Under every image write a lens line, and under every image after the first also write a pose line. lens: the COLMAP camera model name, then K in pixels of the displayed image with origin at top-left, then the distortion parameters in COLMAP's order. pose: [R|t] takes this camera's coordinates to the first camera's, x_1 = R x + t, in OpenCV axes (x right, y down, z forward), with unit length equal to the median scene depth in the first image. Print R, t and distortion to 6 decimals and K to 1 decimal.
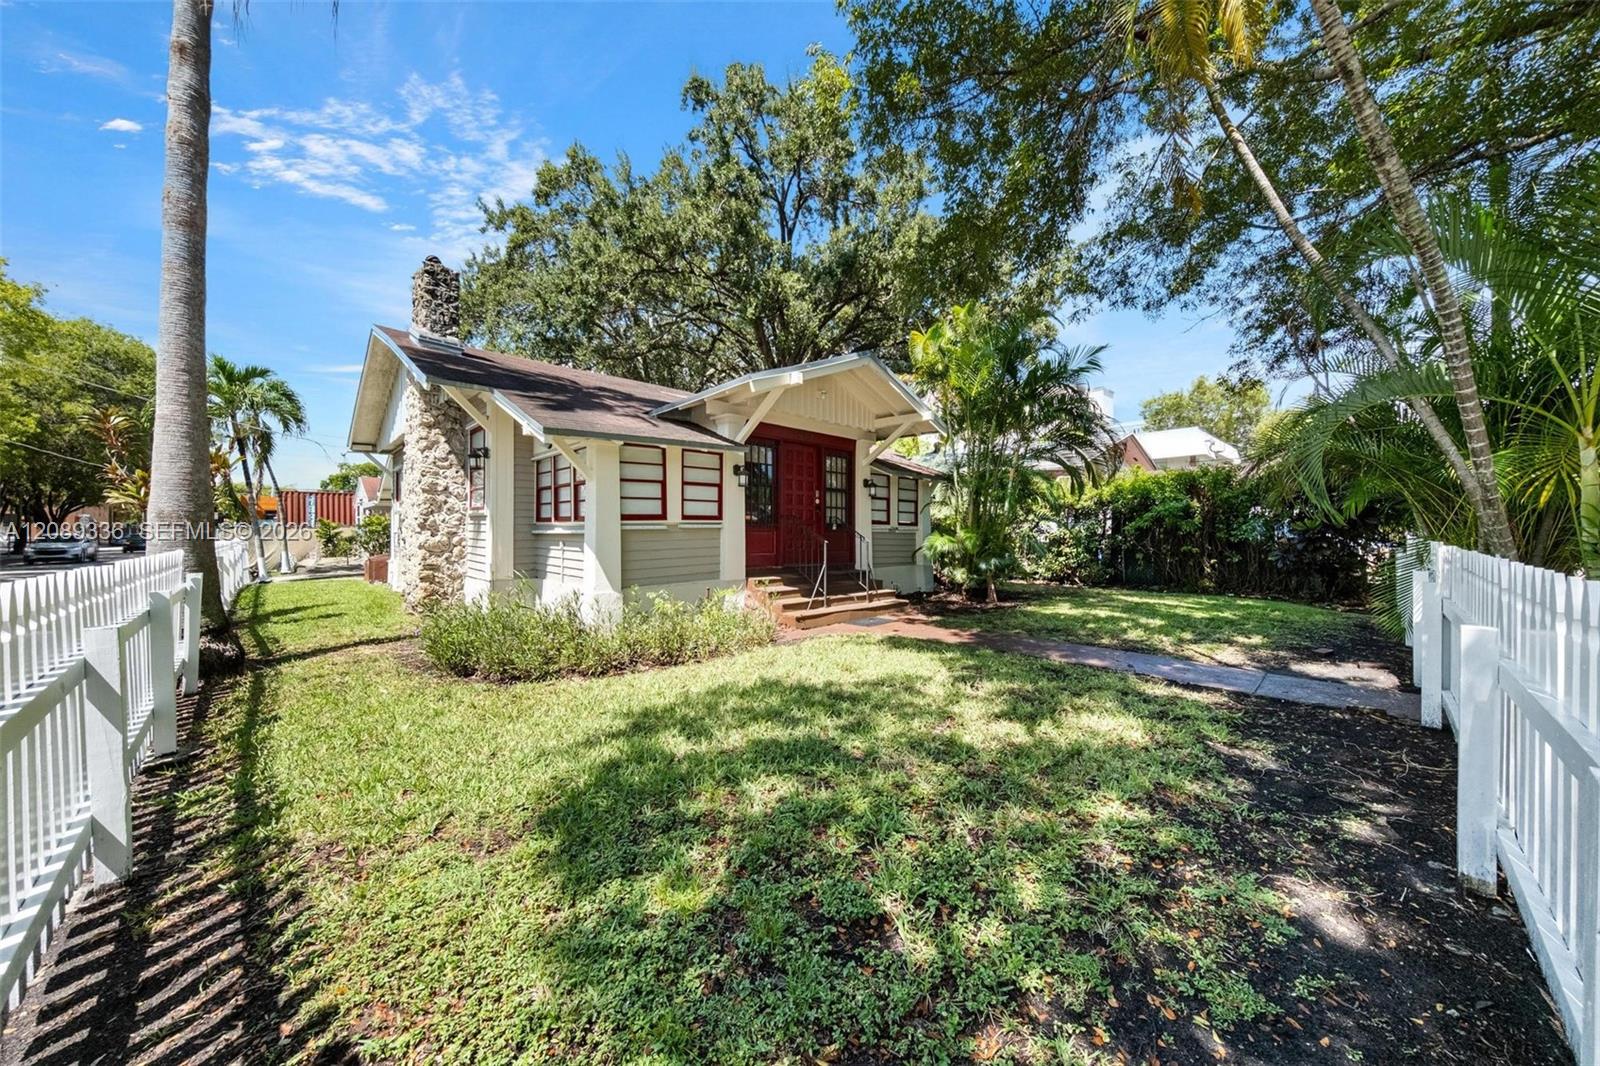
lens RADIAL K [[548.8, 0, 800.0], [0, 548.8, 533.0], [0, 0, 1]] dist [-0.001259, -0.000315]
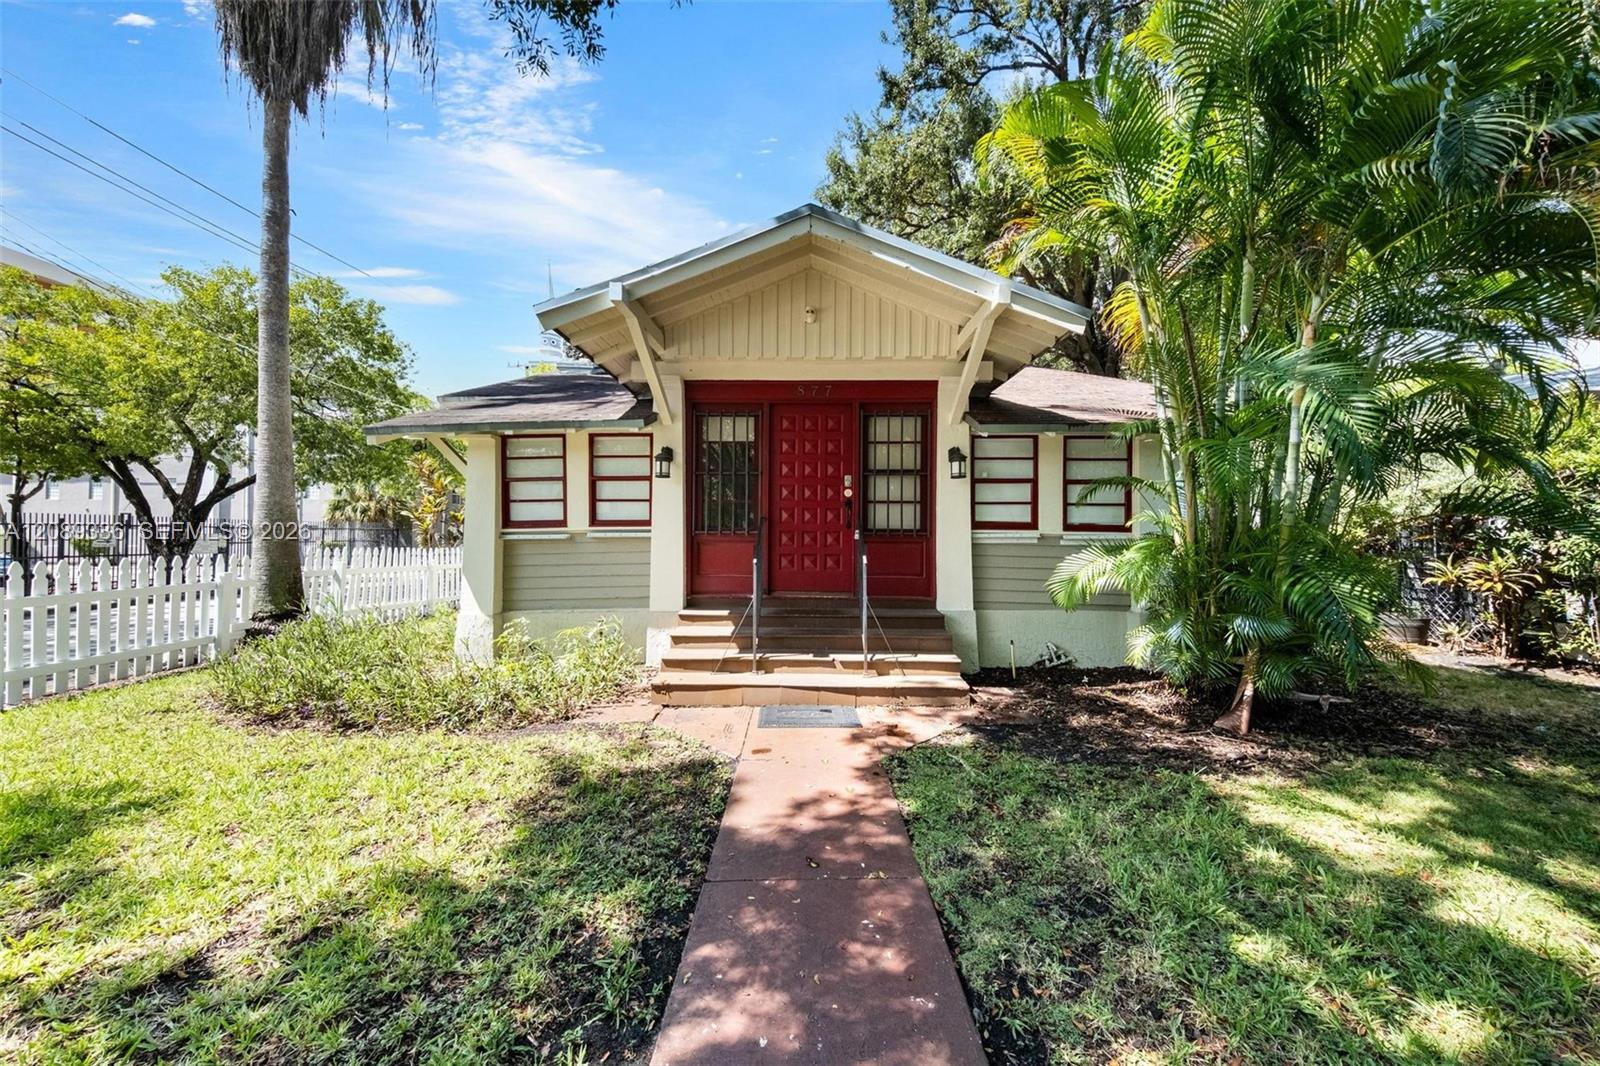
lens RADIAL K [[561.4, 0, 794.6], [0, 561.4, 530.3], [0, 0, 1]] dist [0.000063, -0.000080]
pose [[0.693786, -0.010454, -0.720105, 0.456308], [-0.005218, 0.999795, -0.019541, -0.003881], [0.720162, 0.017315, 0.693590, 0.551551]]
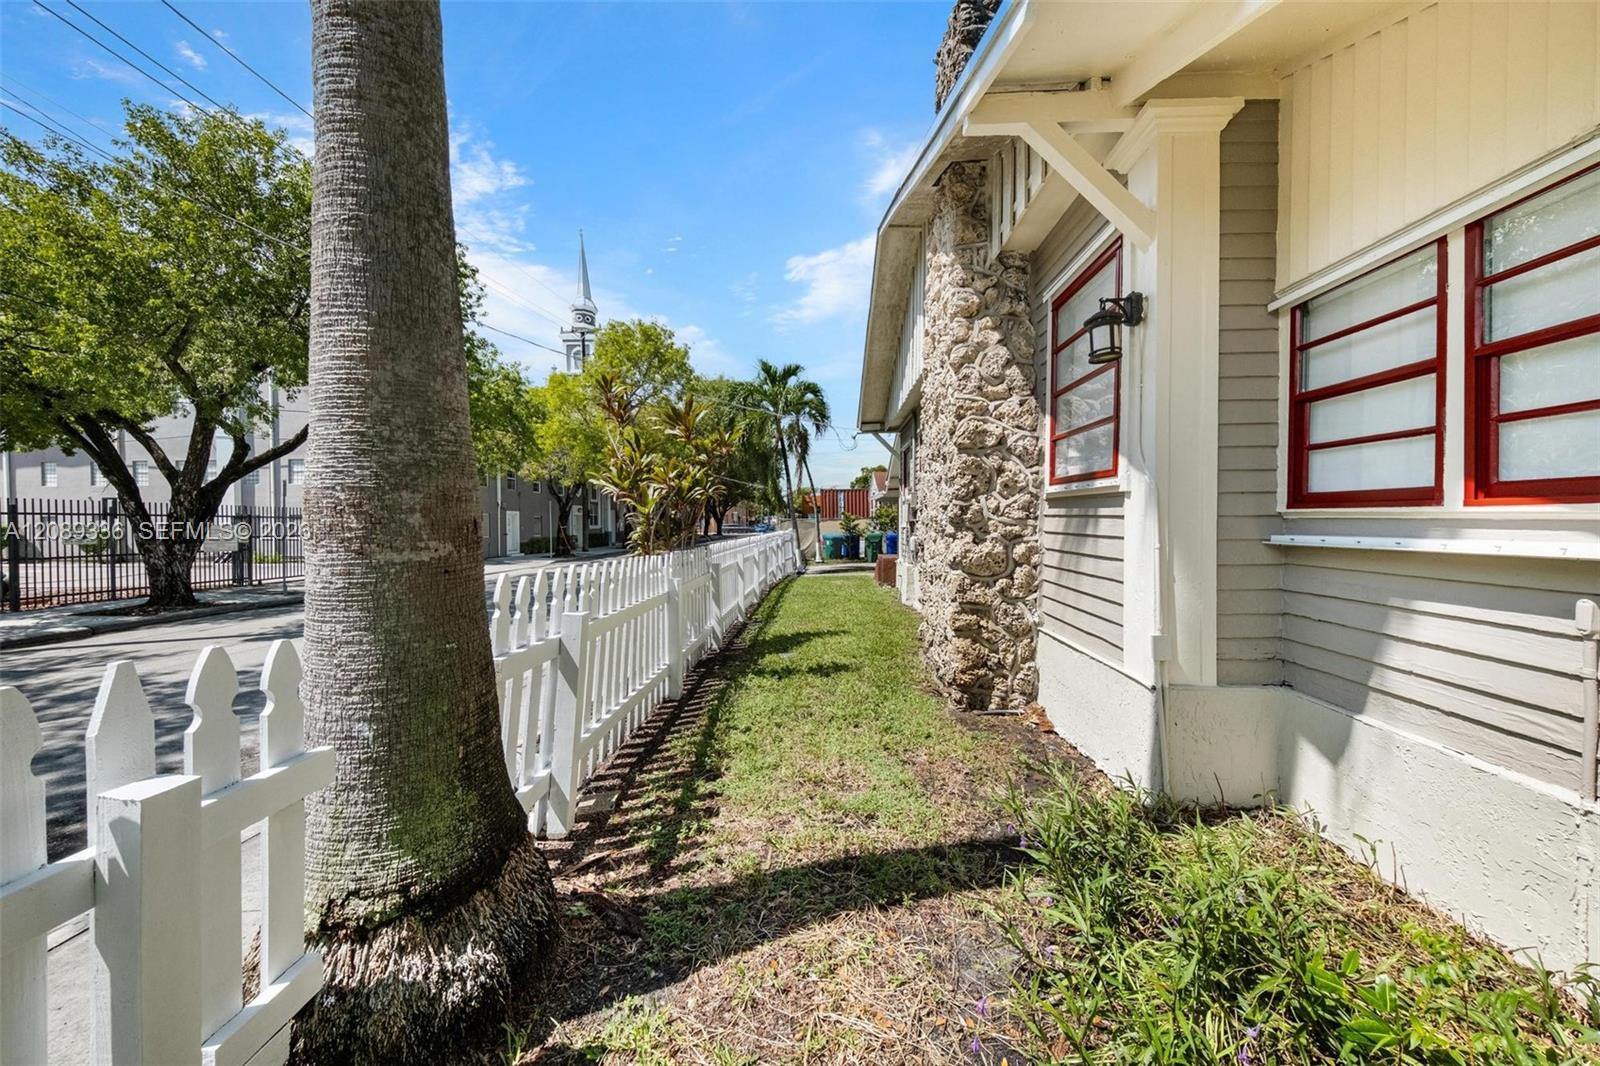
lens RADIAL K [[548.8, 0, 800.0], [0, 548.8, 533.0], [0, 0, 1]] dist [-0.001259, -0.000315]
pose [[0.687134, 0.008690, -0.726479, -0.417538], [0.006084, 0.999825, 0.017714, -0.011941], [0.726505, -0.016591, 0.686961, 0.545704]]
